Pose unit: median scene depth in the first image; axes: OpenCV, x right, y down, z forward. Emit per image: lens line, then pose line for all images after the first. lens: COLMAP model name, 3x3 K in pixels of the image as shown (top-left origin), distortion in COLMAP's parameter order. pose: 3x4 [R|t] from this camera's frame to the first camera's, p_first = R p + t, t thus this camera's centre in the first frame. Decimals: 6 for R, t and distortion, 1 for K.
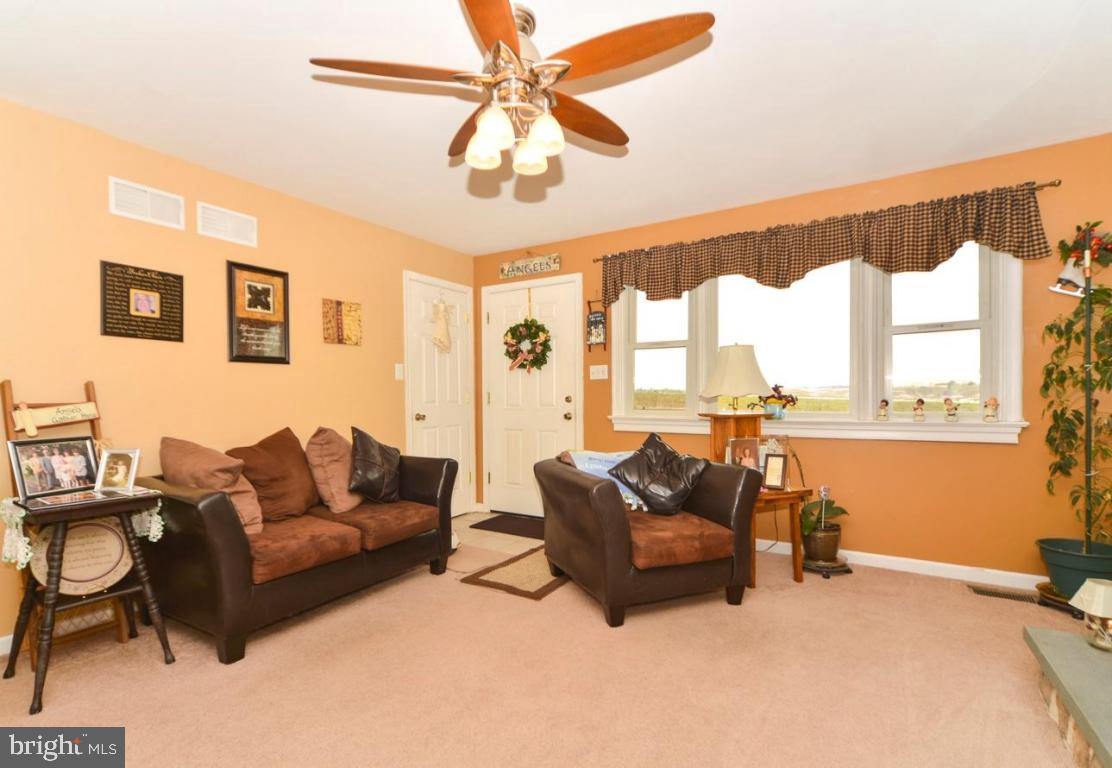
lens RADIAL K [[540.4, 0, 554.2], [0, 540.4, 402.6], [0, 0, 1]] dist [-0.001146, 0.000092]
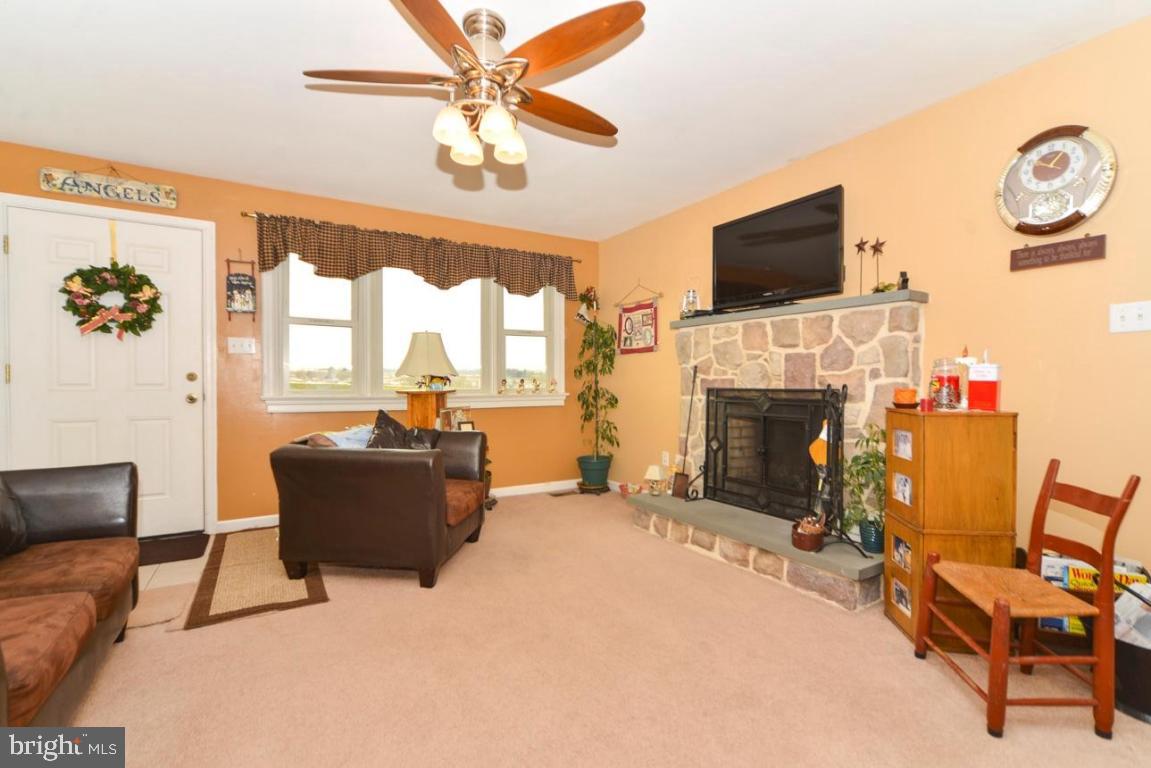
lens RADIAL K [[504.6, 0, 575.5], [0, 504.6, 384.0], [0, 0, 1]] dist [0.000928, 0.000481]
pose [[0.441515, 0.000539, 0.897254, -0.432096], [0.002023, 0.999997, -0.001596, 0.007255], [-0.897252, 0.002520, 0.441512, 0.191724]]
